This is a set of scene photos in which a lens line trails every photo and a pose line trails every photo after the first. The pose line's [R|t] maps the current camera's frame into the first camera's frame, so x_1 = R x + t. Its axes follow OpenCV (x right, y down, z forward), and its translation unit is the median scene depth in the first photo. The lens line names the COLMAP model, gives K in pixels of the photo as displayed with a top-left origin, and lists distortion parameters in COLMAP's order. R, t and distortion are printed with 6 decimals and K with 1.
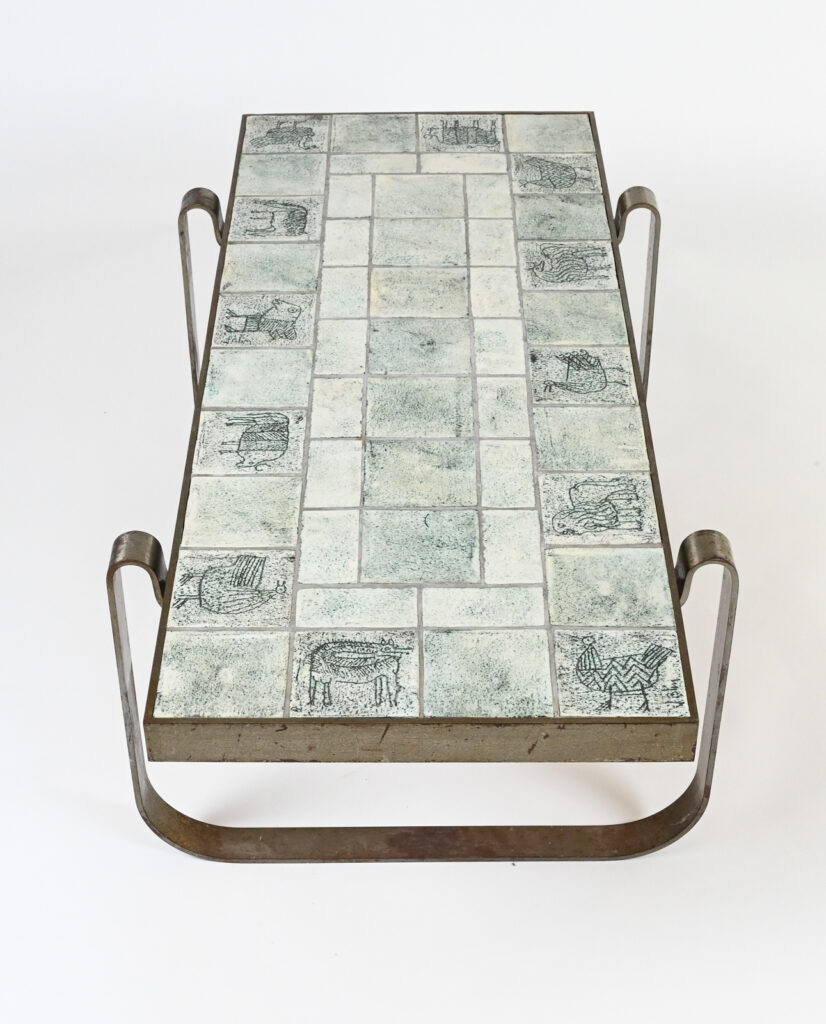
lens RADIAL K [[1887.7, 0, 410.1], [0, 1887.7, 540.8], [0, 0, 1]] dist [-0.064900, 0.000000]
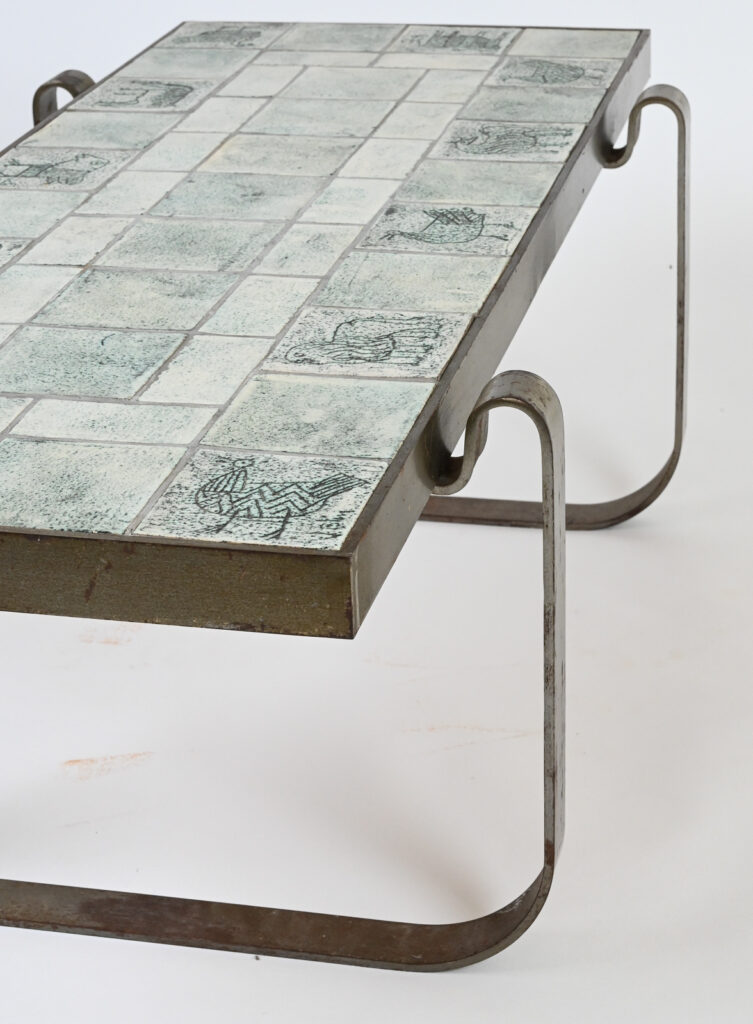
lens RADIAL K [[2290.8, 0, 420.6], [0, 2290.8, 521.6], [0, 0, 1]] dist [-0.112936, 0.000000]
pose [[0.975307, 0.070527, -0.209290, 0.266799], [-0.116655, 0.969170, -0.217030, 0.196098], [0.187531, 0.236086, 0.953465, 0.257092]]
